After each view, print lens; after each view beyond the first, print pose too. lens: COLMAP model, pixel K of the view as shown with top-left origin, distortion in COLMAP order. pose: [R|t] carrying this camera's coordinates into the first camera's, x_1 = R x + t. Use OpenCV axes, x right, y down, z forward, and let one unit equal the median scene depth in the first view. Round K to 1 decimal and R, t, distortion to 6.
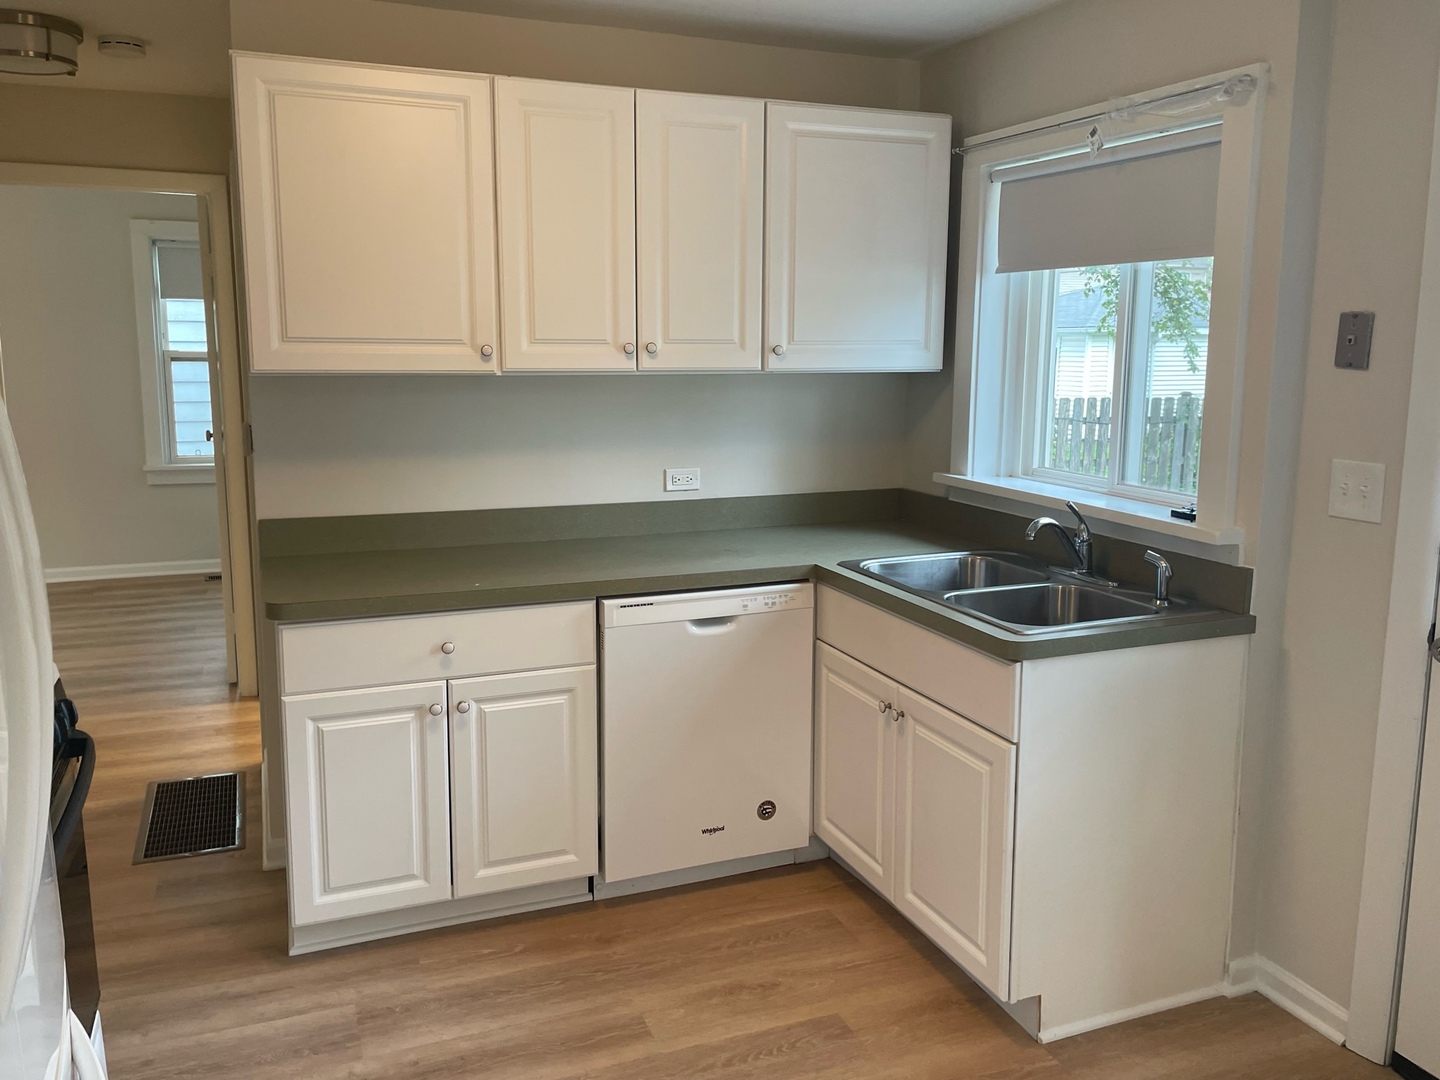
lens RADIAL K [[1171.6, 0, 719.4], [0, 1171.6, 532.0], [0, 0, 1]] dist [0.010442, -0.008973]
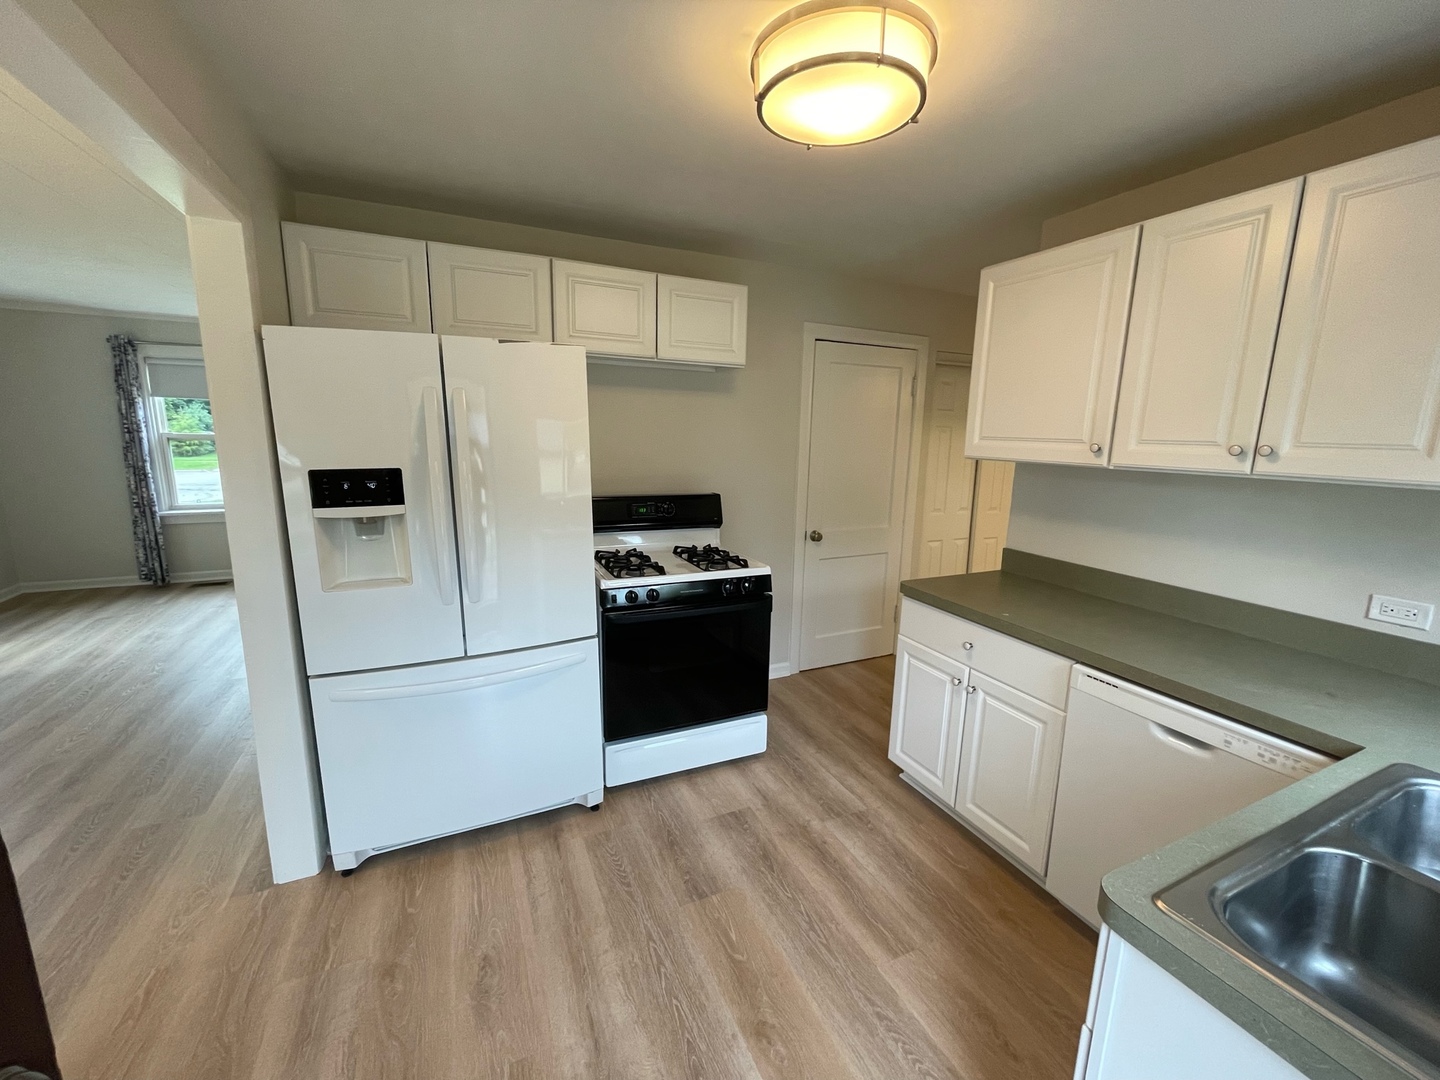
lens RADIAL K [[580.7, 0, 719.7], [0, 580.7, 544.5], [0, 0, 1]] dist [0.000506, 0.000647]
pose [[0.038350, 0.188304, -0.981362, 0.438366], [-0.179578, 0.967394, 0.178606, -0.097394], [0.982996, 0.169381, 0.070915, 0.597804]]
